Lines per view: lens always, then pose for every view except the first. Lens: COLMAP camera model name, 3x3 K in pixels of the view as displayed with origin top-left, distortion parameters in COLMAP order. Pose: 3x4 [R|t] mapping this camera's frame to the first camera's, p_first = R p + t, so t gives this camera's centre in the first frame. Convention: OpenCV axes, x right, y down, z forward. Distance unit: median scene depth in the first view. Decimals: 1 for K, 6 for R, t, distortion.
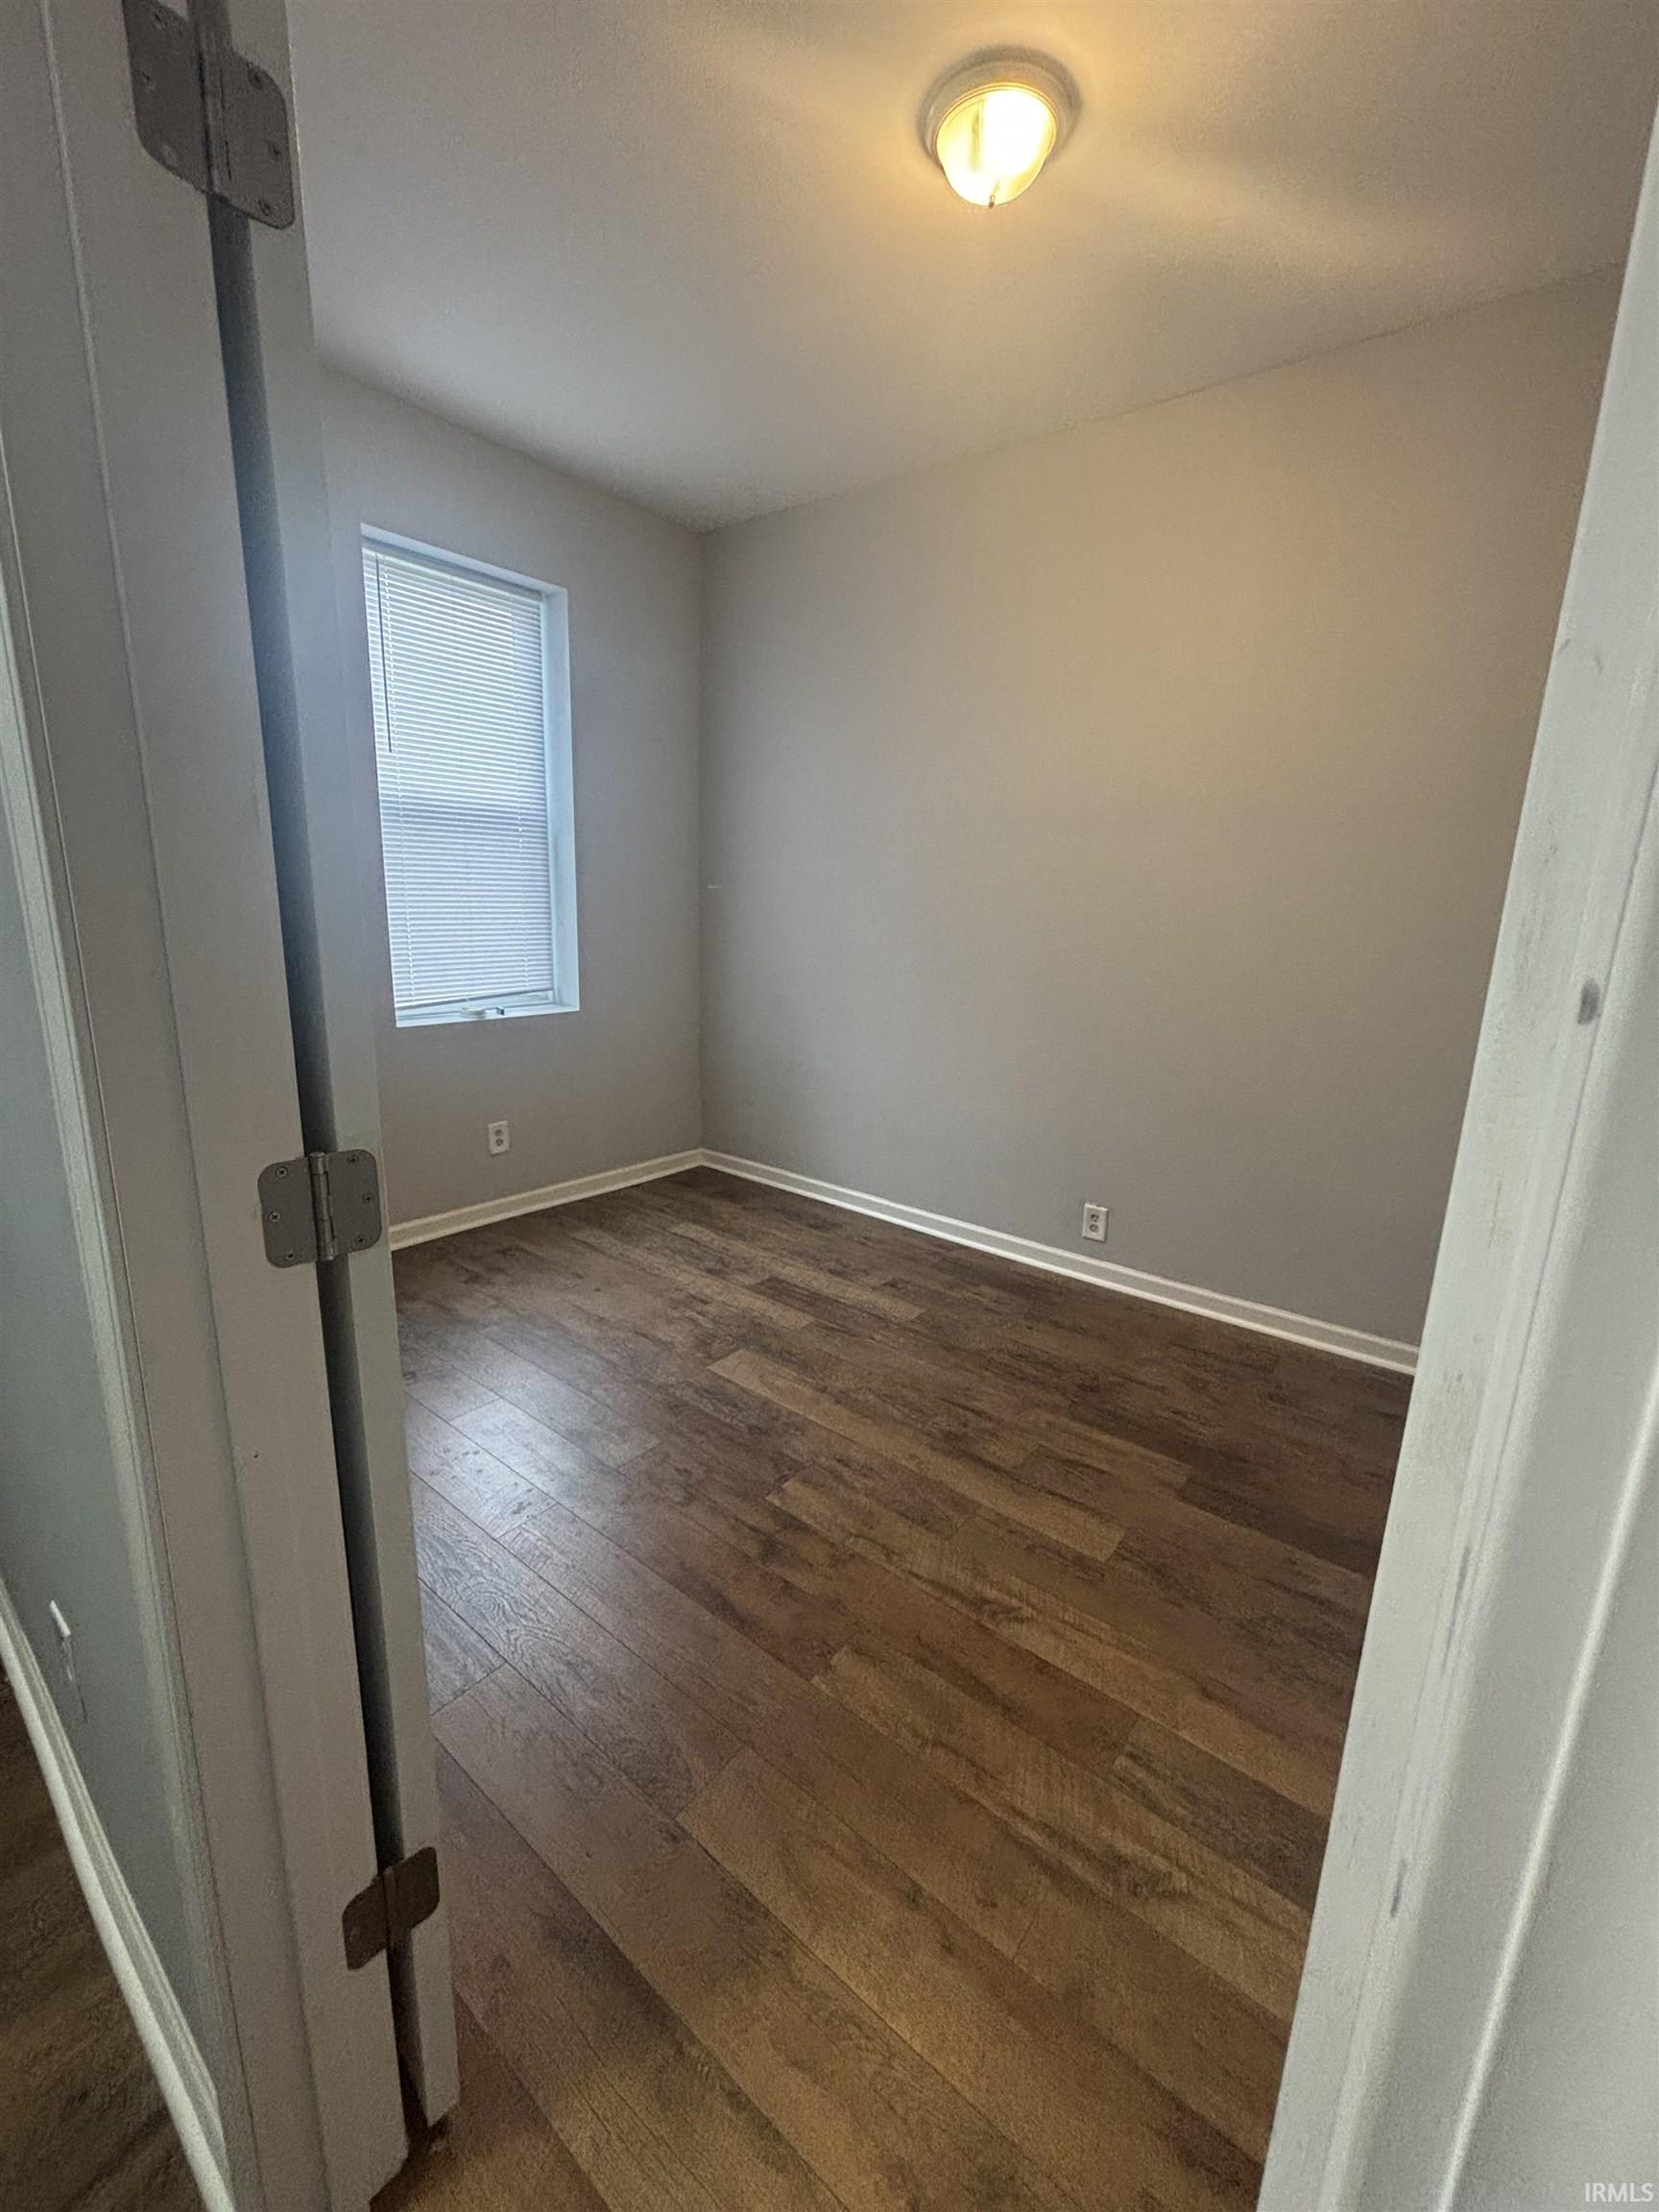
lens RADIAL K [[893.5, 0, 829.5], [0, 893.5, 1106.0], [0, 0, 1]] dist [-0.001059, -0.000182]
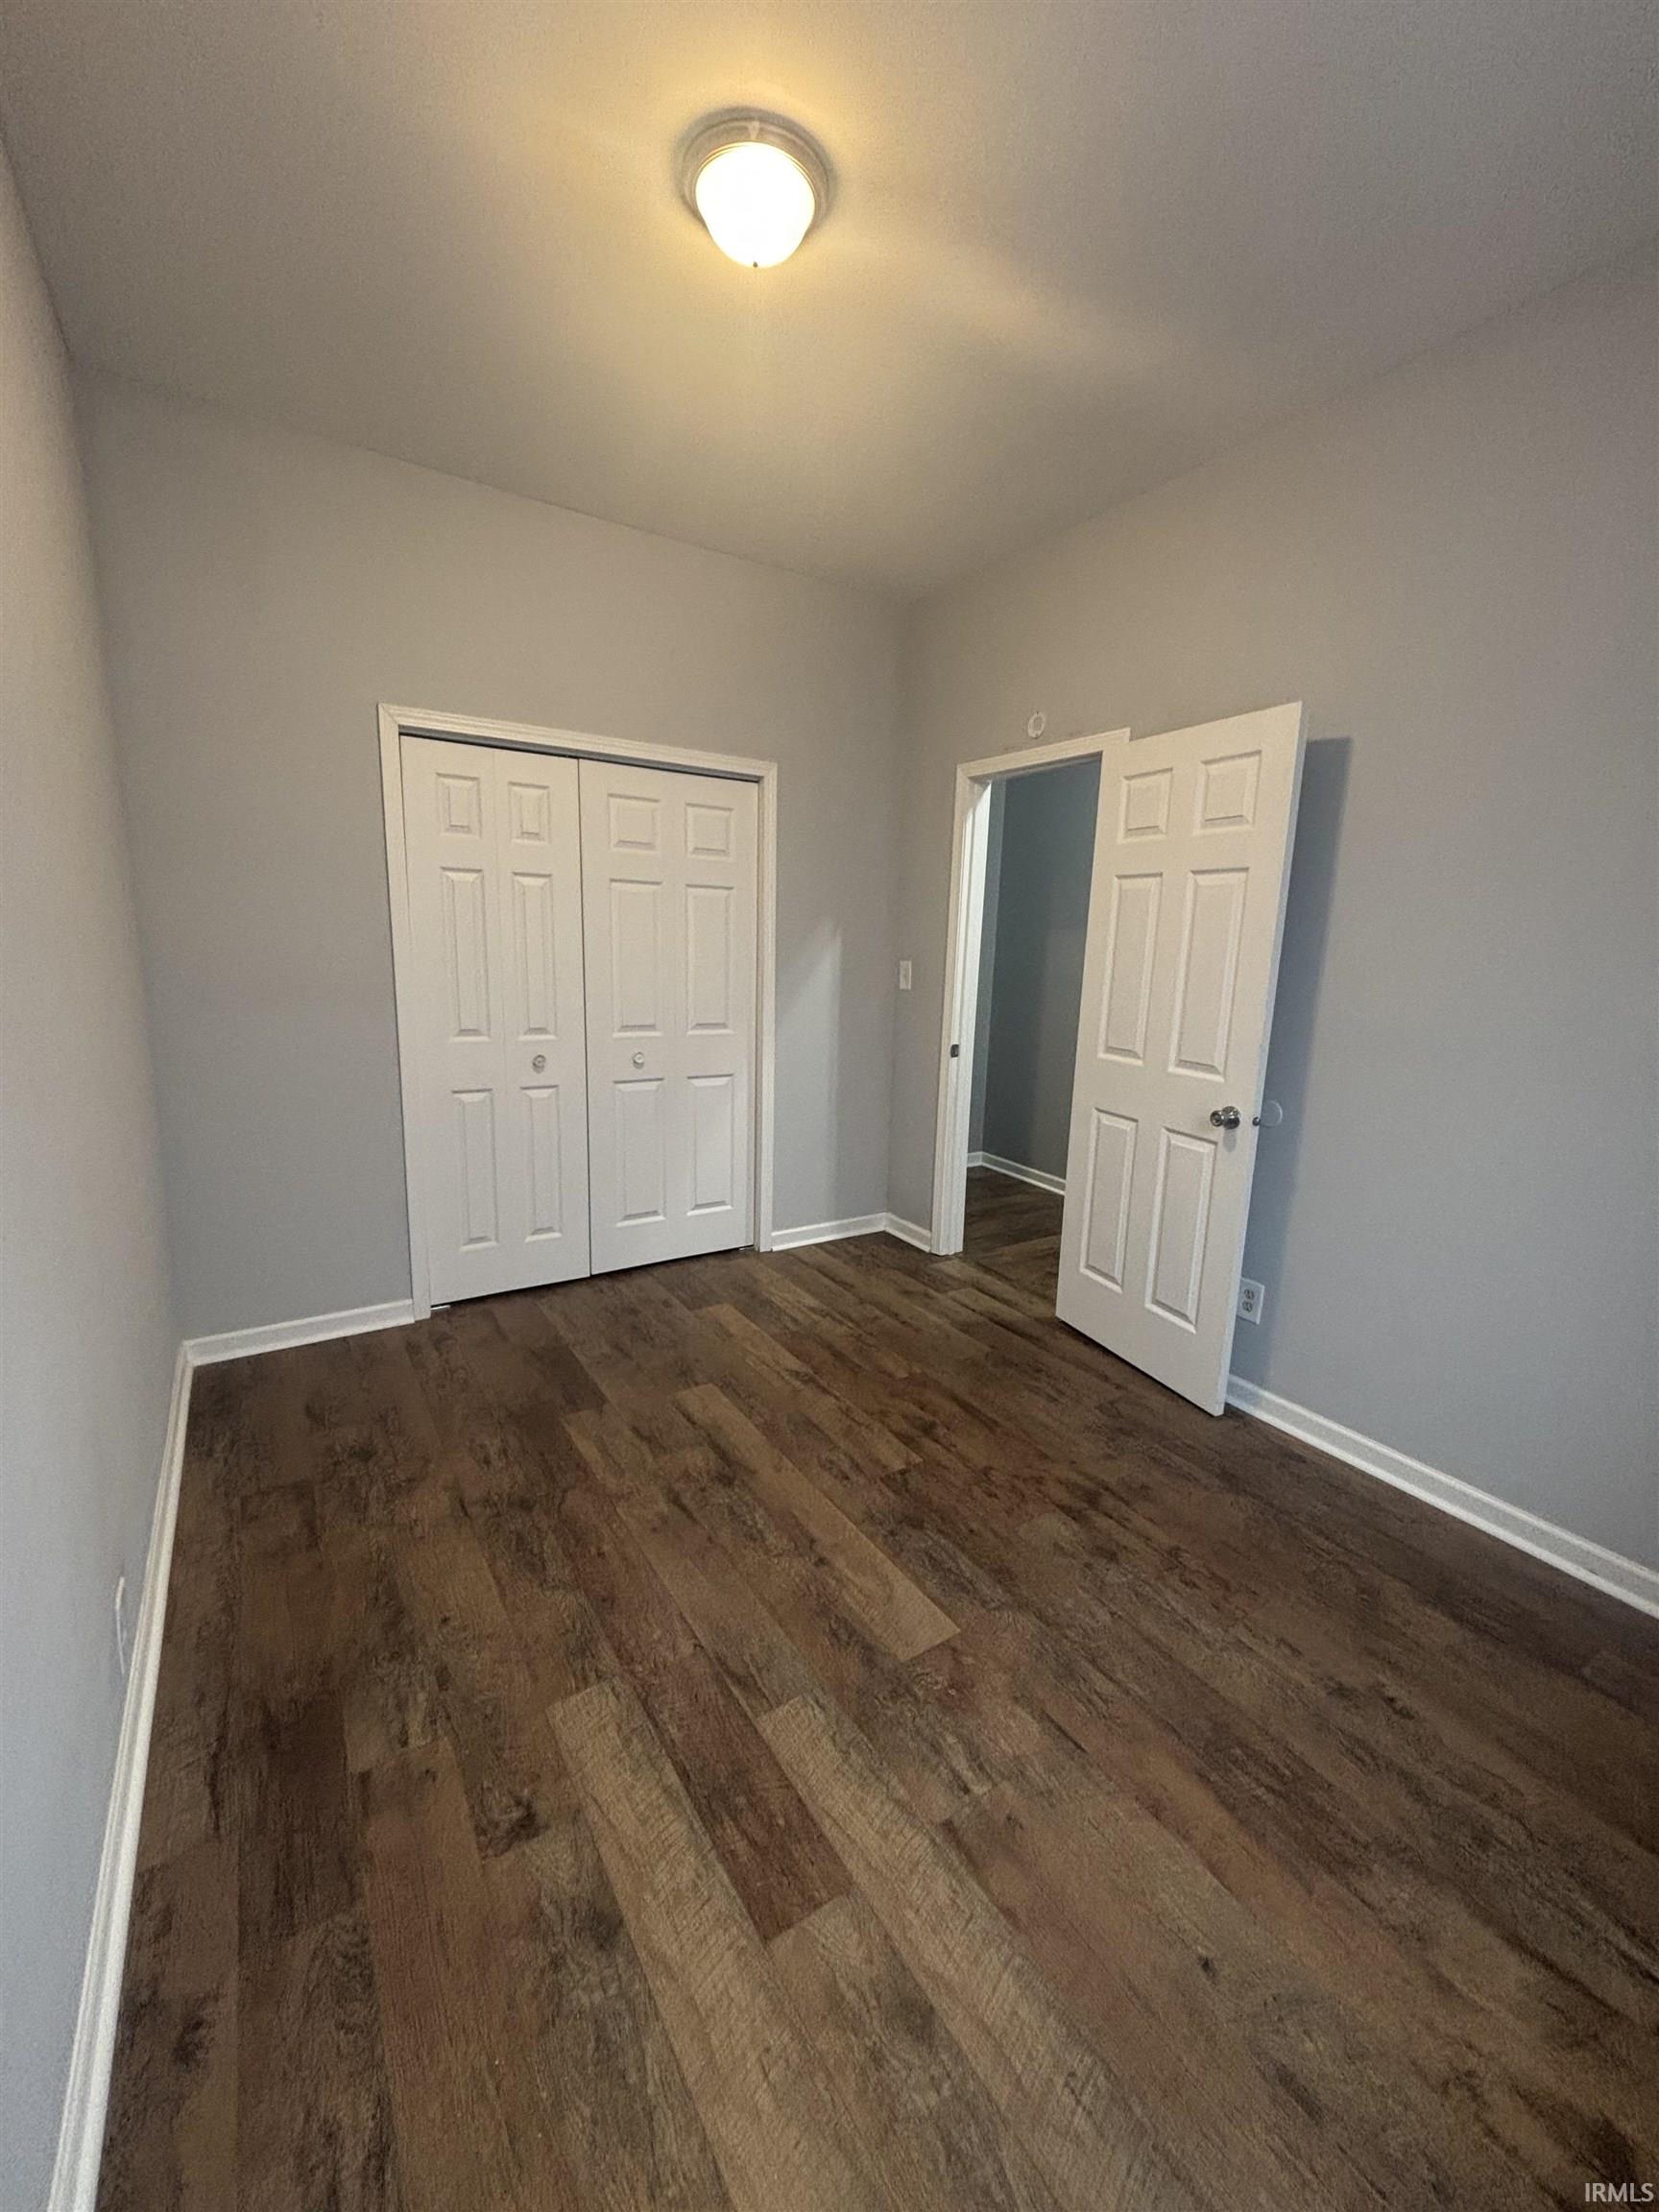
lens RADIAL K [[893.5, 0, 829.5], [0, 893.5, 1106.0], [0, 0, 1]] dist [-0.001059, -0.000182]
pose [[-0.945577, -0.119671, 0.302595, -0.221014], [0.013454, 0.914745, 0.403808, -0.410158], [-0.325121, 0.385902, -0.863351, 1.609927]]
